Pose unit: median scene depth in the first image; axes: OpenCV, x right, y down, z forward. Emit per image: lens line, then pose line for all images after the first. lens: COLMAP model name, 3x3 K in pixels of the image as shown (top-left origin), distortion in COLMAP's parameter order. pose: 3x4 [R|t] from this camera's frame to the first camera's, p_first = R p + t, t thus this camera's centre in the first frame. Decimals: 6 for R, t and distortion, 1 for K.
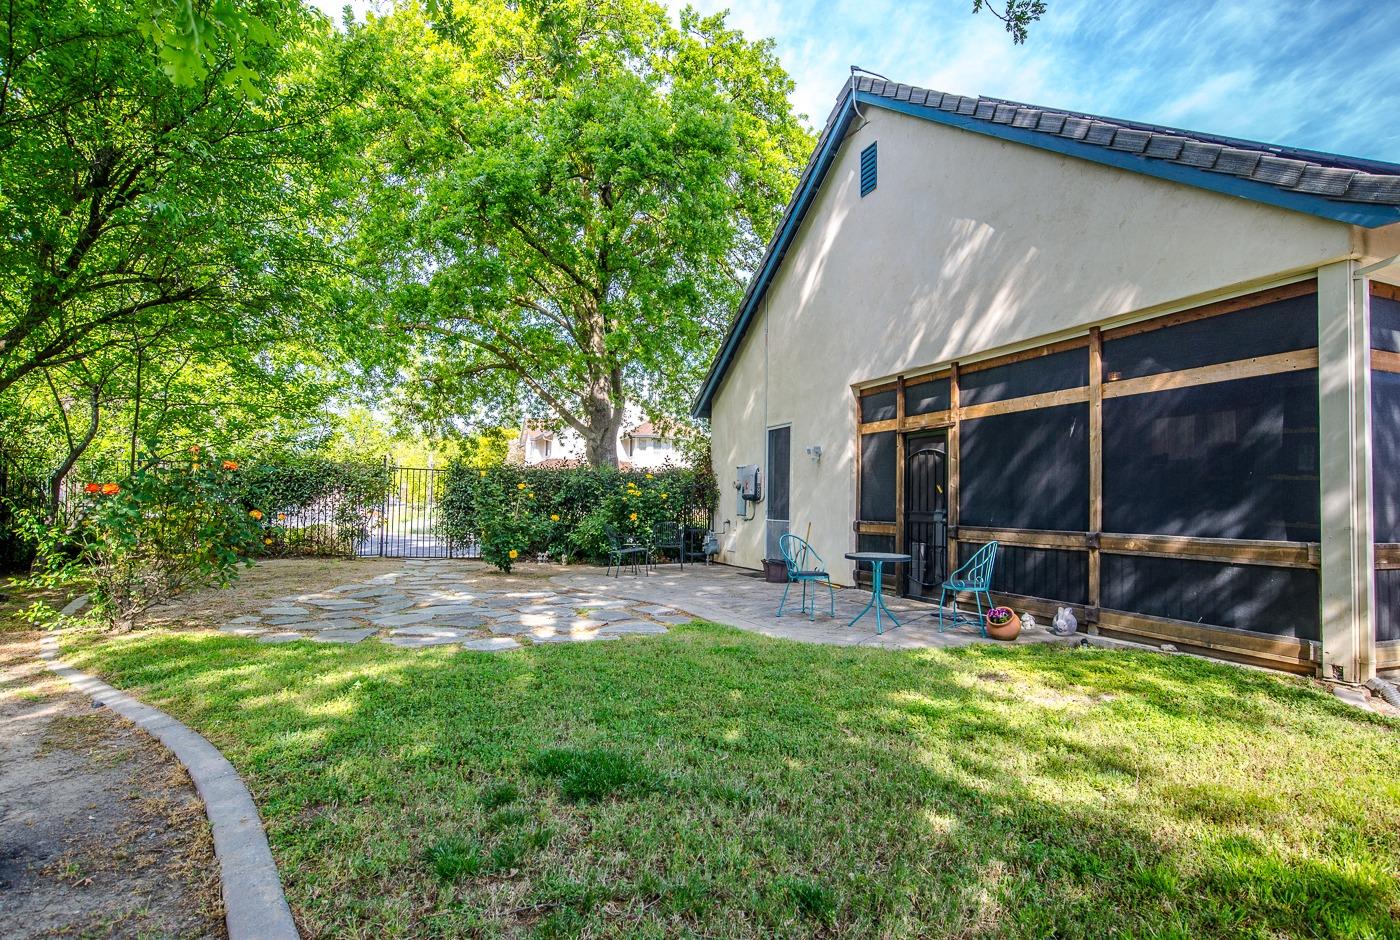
lens RADIAL K [[734.8, 0, 705.0], [0, 734.8, 489.2], [0, 0, 1]] dist [-0.002682, 0.016202]
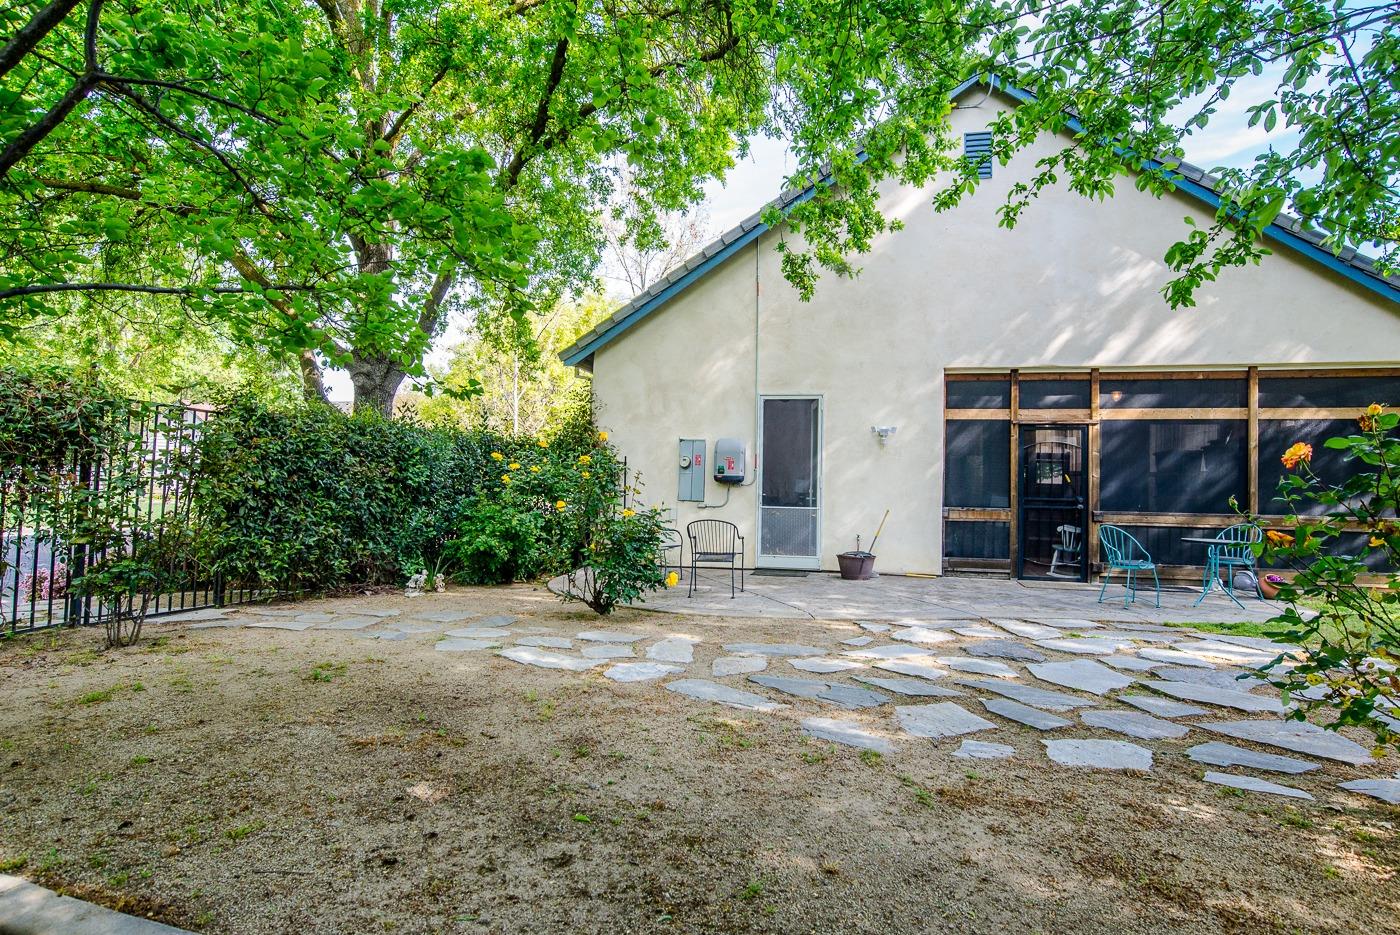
lens RADIAL K [[731.7, 0, 694.2], [0, 731.7, 455.2], [0, 0, 1]] dist [-0.002831, 0.000849]
pose [[0.552061, 0.030725, 0.833237, -1.419877], [-0.026833, 0.999458, -0.019076, 0.002008], [-0.833372, -0.011827, 0.552587, 1.327585]]
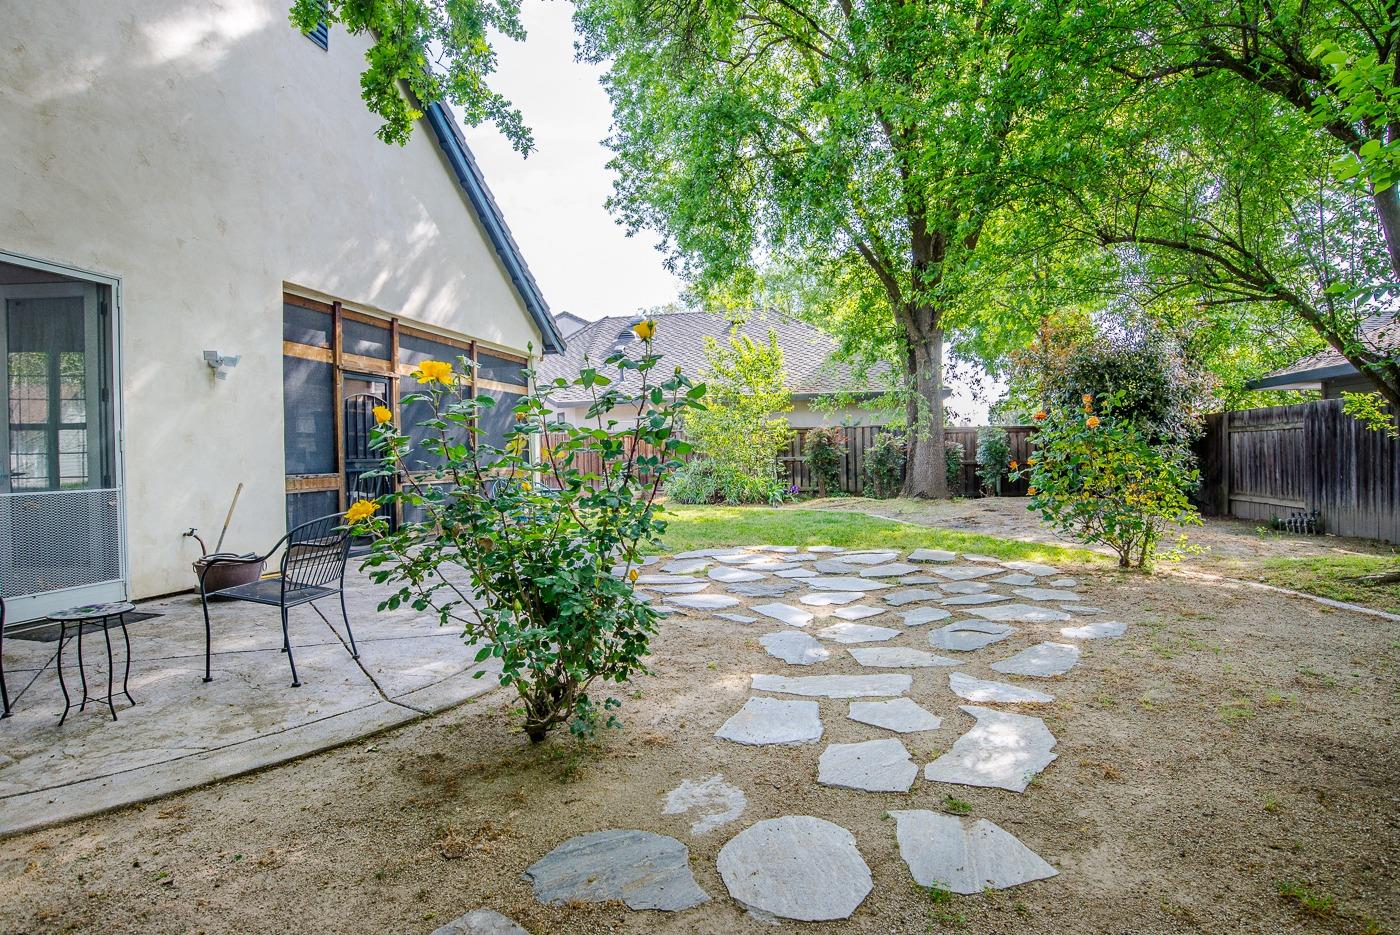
lens RADIAL K [[731.7, 0, 694.2], [0, 731.7, 455.2], [0, 0, 1]] dist [-0.002831, 0.000849]
pose [[-0.811969, -0.006046, 0.583670, -0.945747], [-0.012583, 0.999895, -0.007148, 0.042170], [-0.583565, -0.013149, -0.811960, 2.397696]]
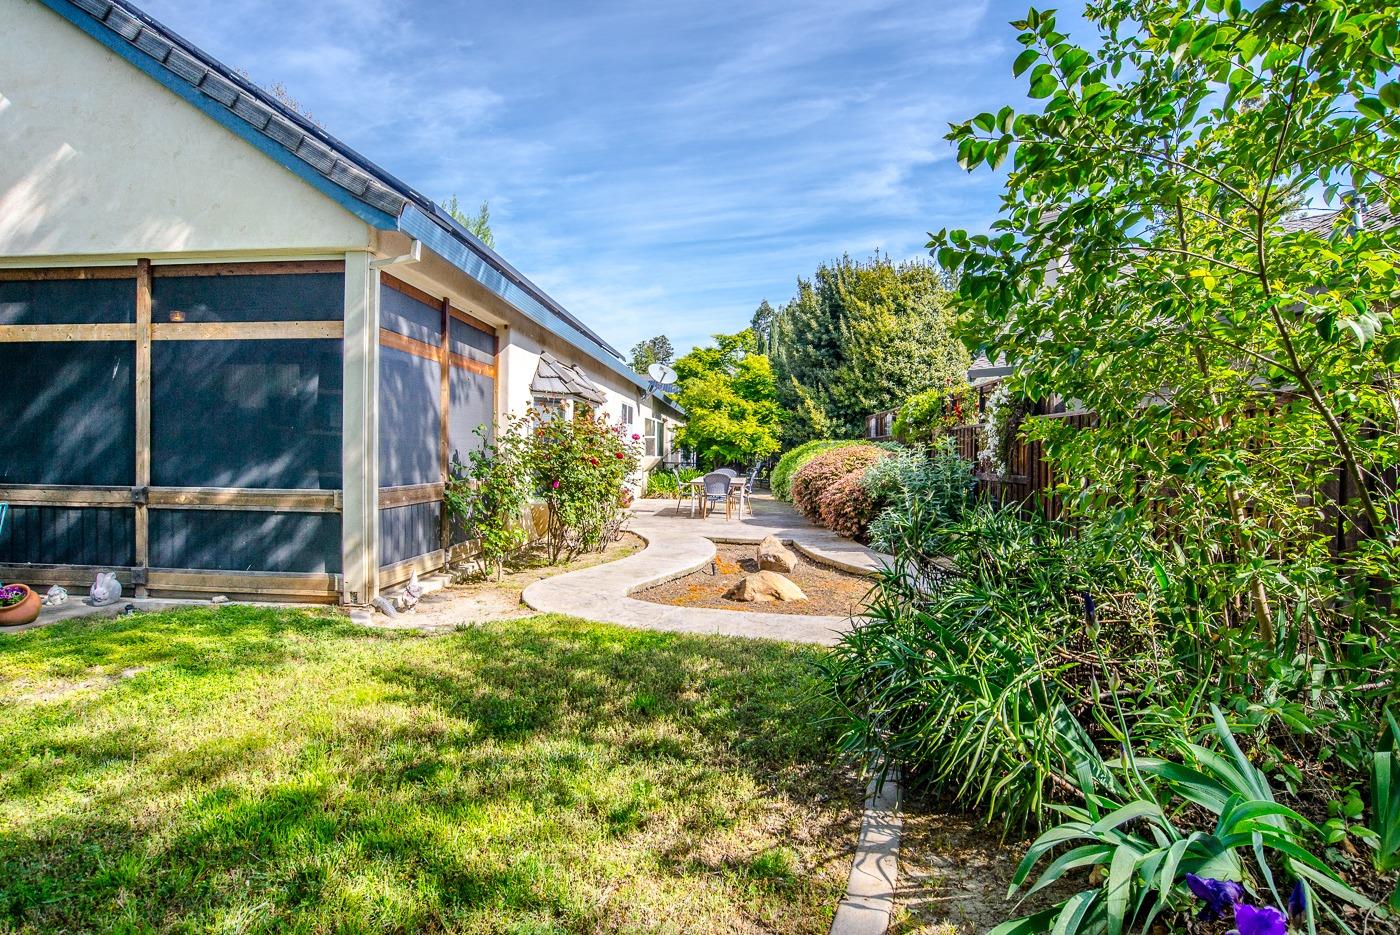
lens RADIAL K [[731.7, 0, 694.2], [0, 731.7, 455.2], [0, 0, 1]] dist [-0.002831, 0.000849]
pose [[0.480631, -0.013221, 0.876824, 0.079476], [-0.022961, 0.999354, 0.027655, -0.024291], [-0.876623, -0.033424, 0.480016, -0.035470]]
